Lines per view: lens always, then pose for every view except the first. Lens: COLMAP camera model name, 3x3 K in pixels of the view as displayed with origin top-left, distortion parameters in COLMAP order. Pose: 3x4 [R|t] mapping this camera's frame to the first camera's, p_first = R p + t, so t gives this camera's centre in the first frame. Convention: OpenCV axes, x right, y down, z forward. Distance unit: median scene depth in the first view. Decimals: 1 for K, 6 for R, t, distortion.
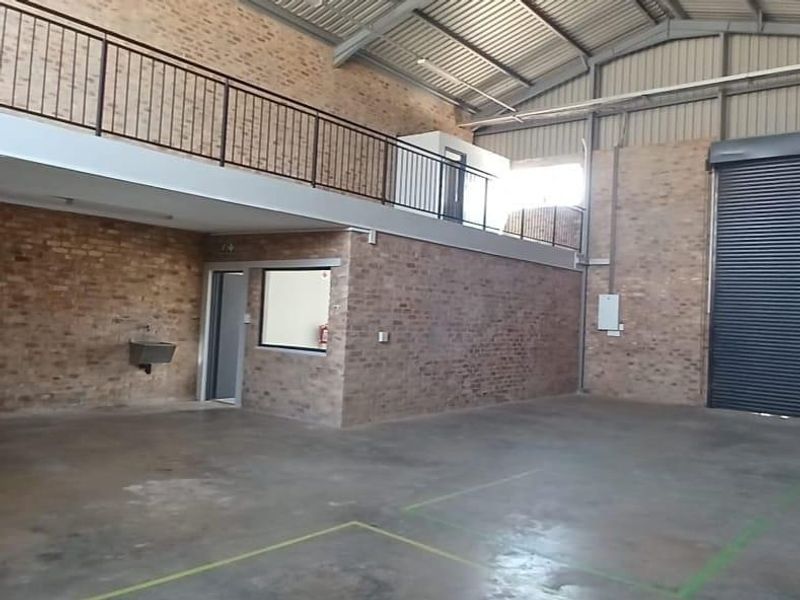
lens RADIAL K [[643.1, 0, 444.0], [0, 643.1, 296.6], [0, 0, 1]] dist [0.041661, -0.048843]
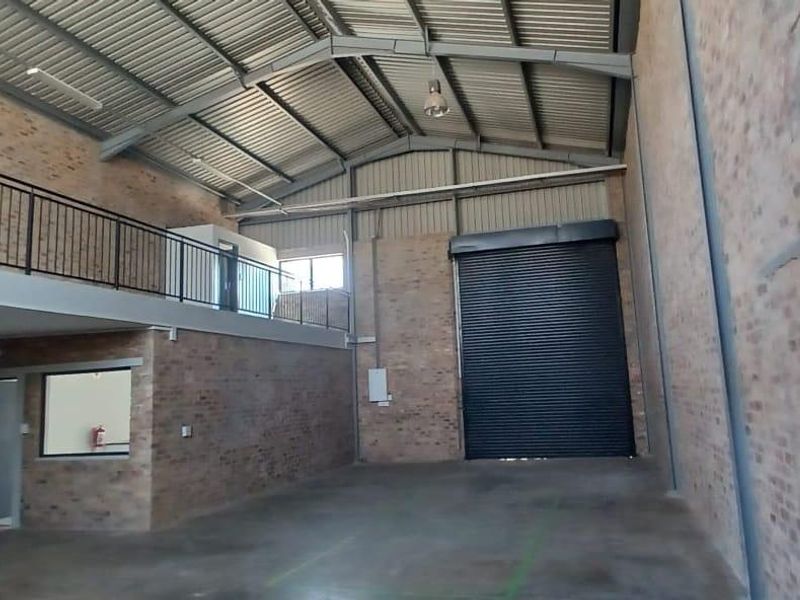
lens RADIAL K [[643.1, 0, 444.0], [0, 643.1, 296.6], [0, 0, 1]] dist [0.041661, -0.048843]
pose [[0.915471, -0.032777, 0.401047, -0.086547], [0.077018, 0.992523, -0.094690, -0.014122], [-0.394945, 0.117574, 0.911150, -0.079200]]
